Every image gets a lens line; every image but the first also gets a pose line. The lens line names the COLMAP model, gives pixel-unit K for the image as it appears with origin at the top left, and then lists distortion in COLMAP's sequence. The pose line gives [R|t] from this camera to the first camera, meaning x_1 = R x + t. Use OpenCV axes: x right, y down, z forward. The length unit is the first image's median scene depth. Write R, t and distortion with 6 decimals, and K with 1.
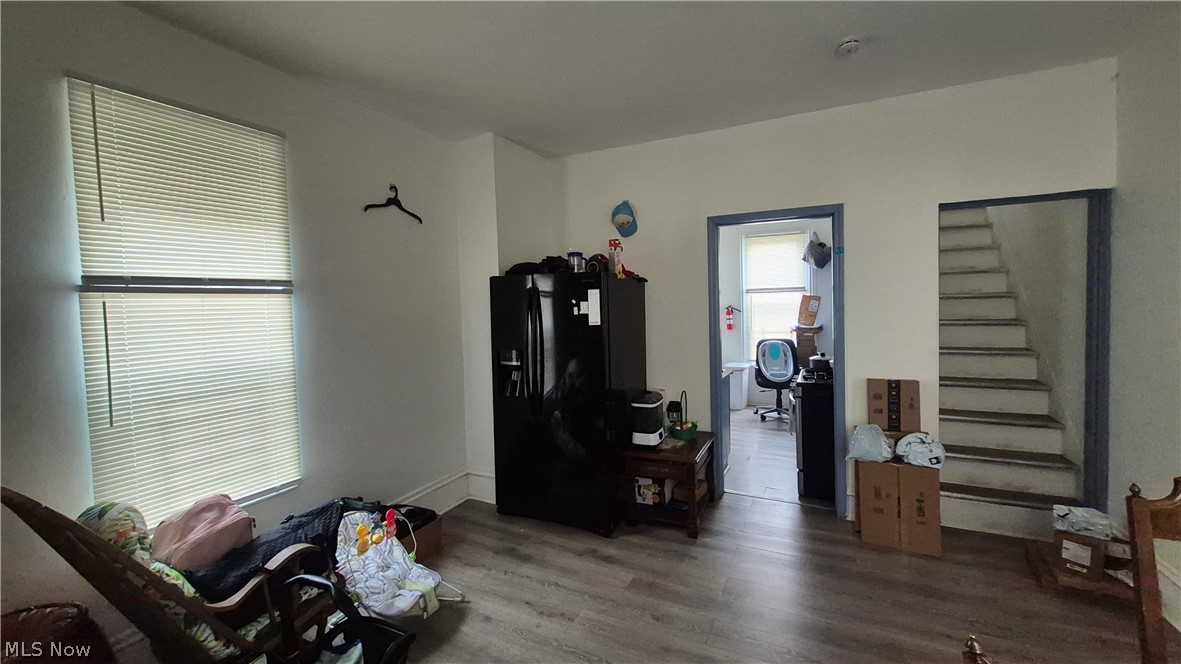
lens RADIAL K [[464.8, 0, 589.6], [0, 464.8, 324.3], [0, 0, 1]] dist [0.000195, -0.000006]
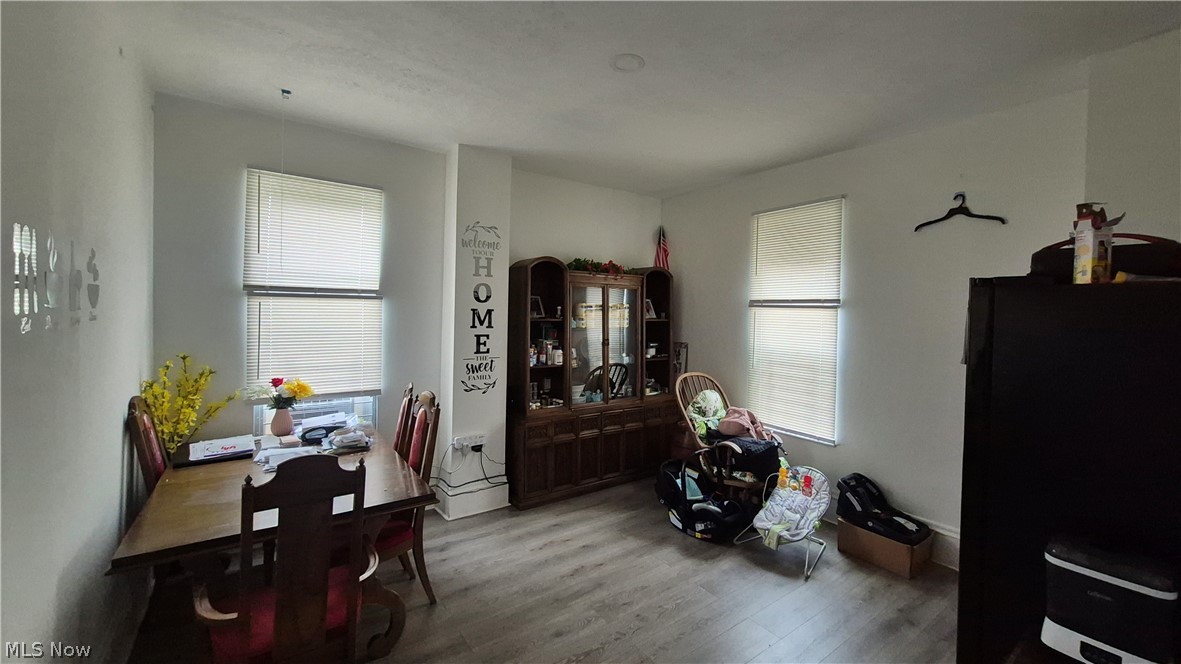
lens RADIAL K [[464.8, 0, 591.2], [0, 464.8, 324.7], [0, 0, 1]] dist [0.000195, -0.000006]
pose [[-0.478831, 0.044507, -0.876778, 0.925202], [-0.049023, 0.995800, 0.077322, -0.086275], [0.876537, 0.080007, -0.474638, 0.984283]]
